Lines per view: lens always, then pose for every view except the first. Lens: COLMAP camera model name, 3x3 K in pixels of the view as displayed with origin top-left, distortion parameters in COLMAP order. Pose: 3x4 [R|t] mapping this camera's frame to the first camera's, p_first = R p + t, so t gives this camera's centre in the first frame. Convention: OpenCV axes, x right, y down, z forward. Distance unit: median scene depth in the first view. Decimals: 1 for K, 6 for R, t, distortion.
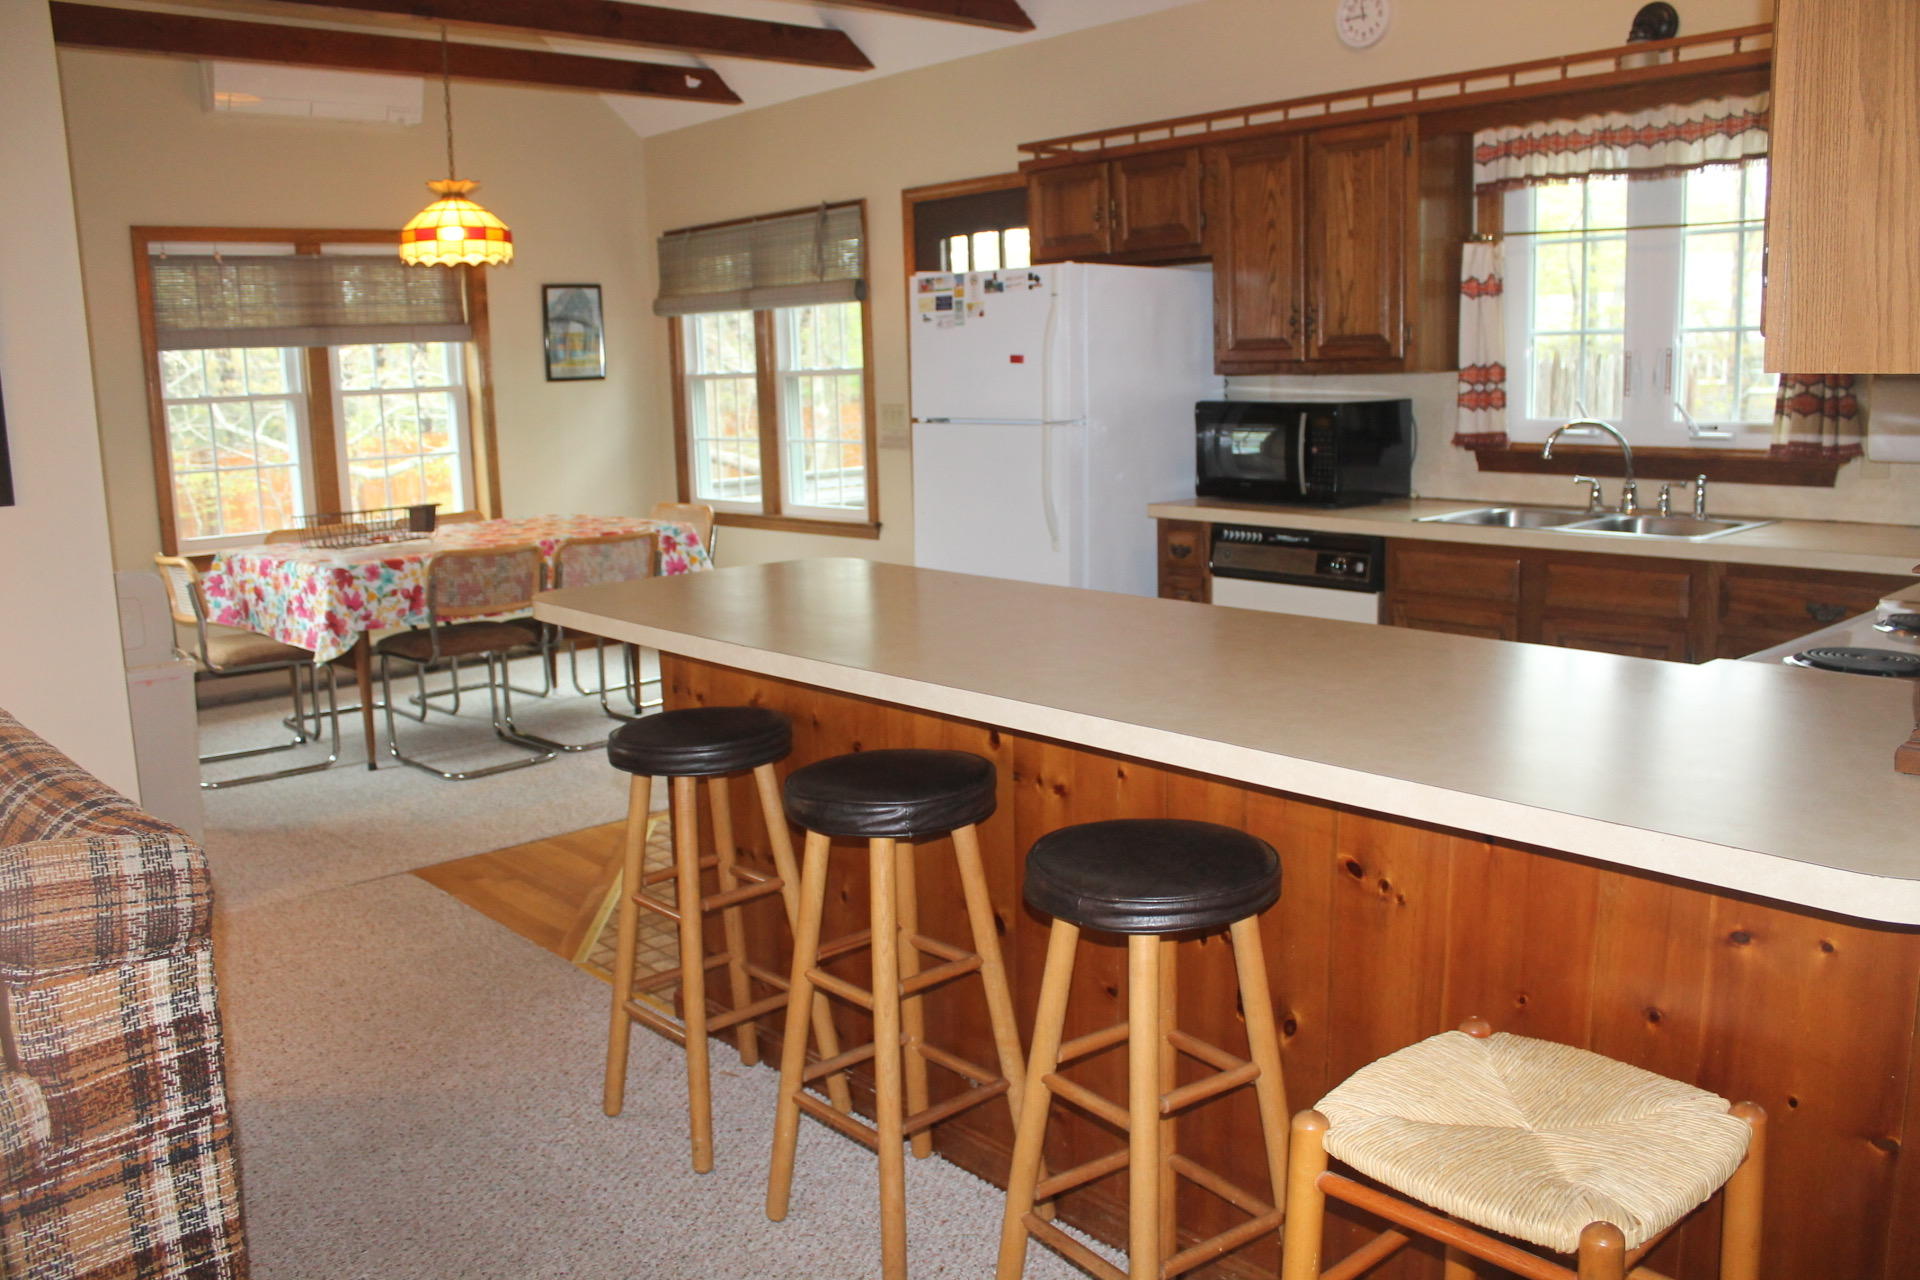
lens RADIAL K [[1598.1, 0, 967.7], [0, 1598.1, 639.6], [0, 0, 1]] dist [-0.169649, 0.158815]
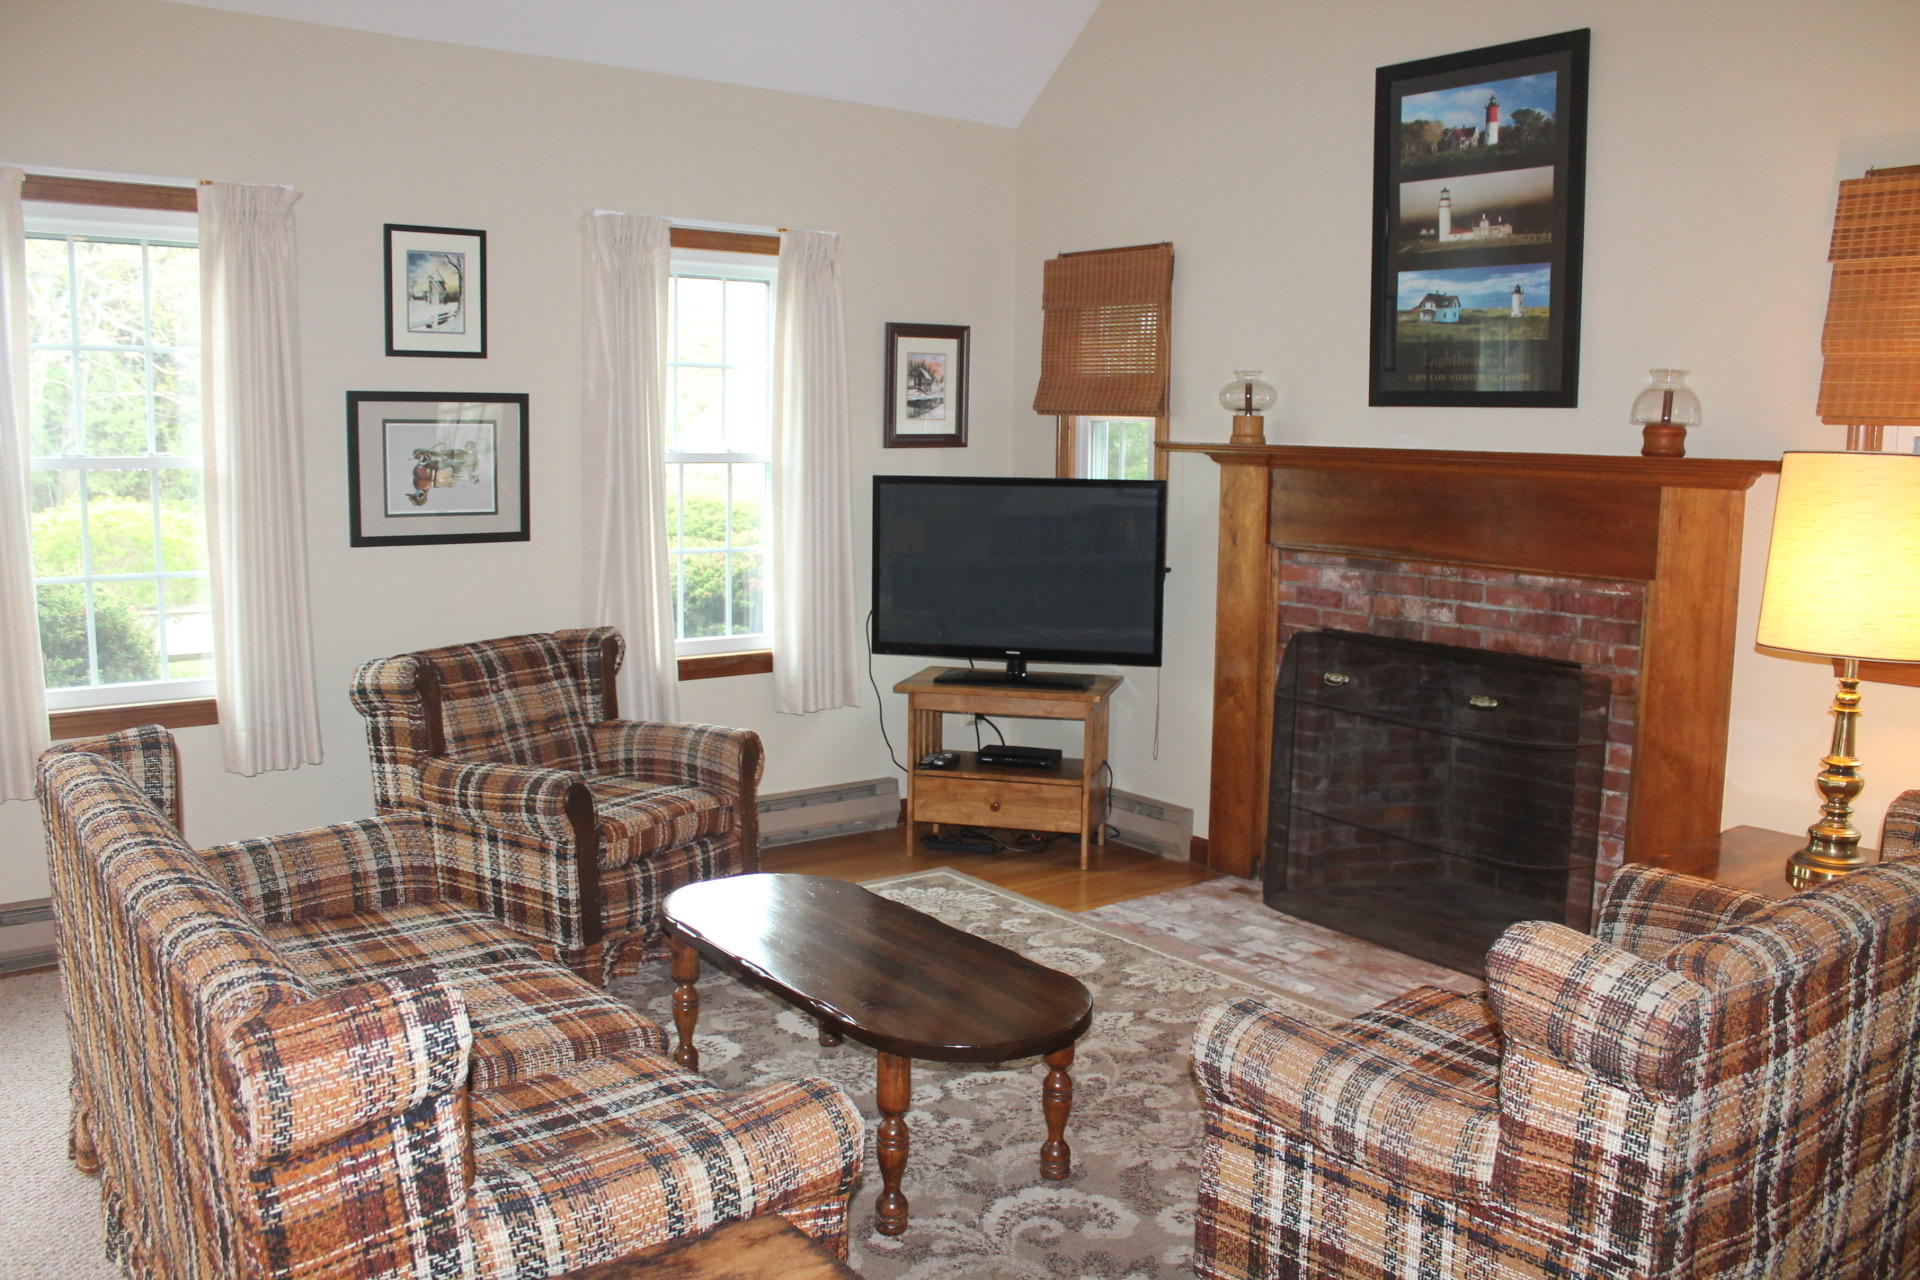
lens RADIAL K [[1598.1, 0, 967.7], [0, 1598.1, 639.6], [0, 0, 1]] dist [-0.169649, 0.158815]
pose [[-0.076566, 0.159430, -0.984236, 0.137752], [-0.182521, 0.968212, 0.171033, -0.051917], [0.980216, 0.192739, -0.045033, 0.191948]]
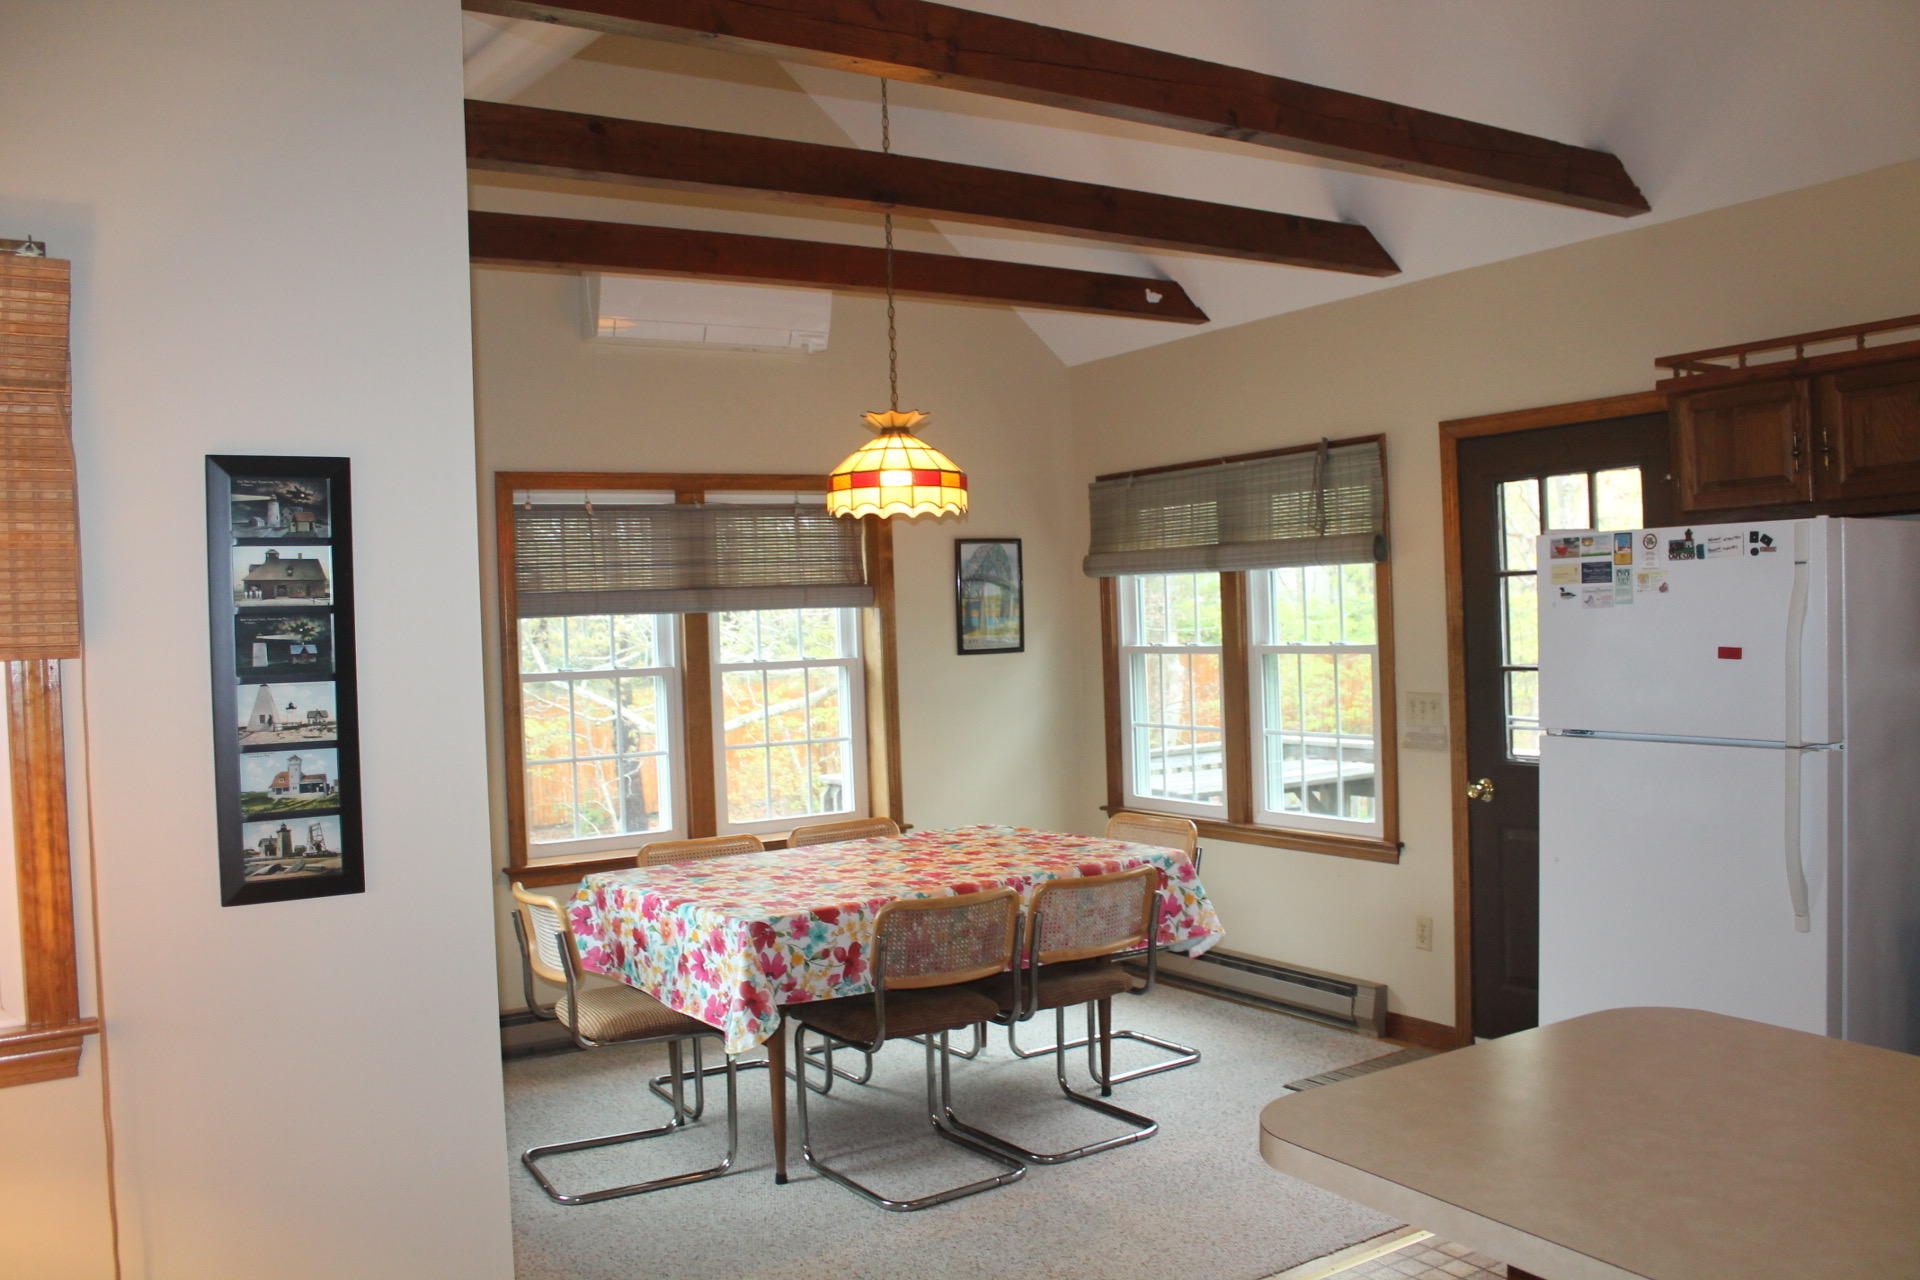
lens RADIAL K [[1598.1, 0, 967.7], [0, 1598.1, 639.6], [0, 0, 1]] dist [-0.169649, 0.158815]
pose [[0.985804, -0.001988, -0.167890, -0.159568], [-0.023155, 0.988765, -0.147671, -0.062491], [0.166297, 0.149462, 0.974683, 0.234750]]
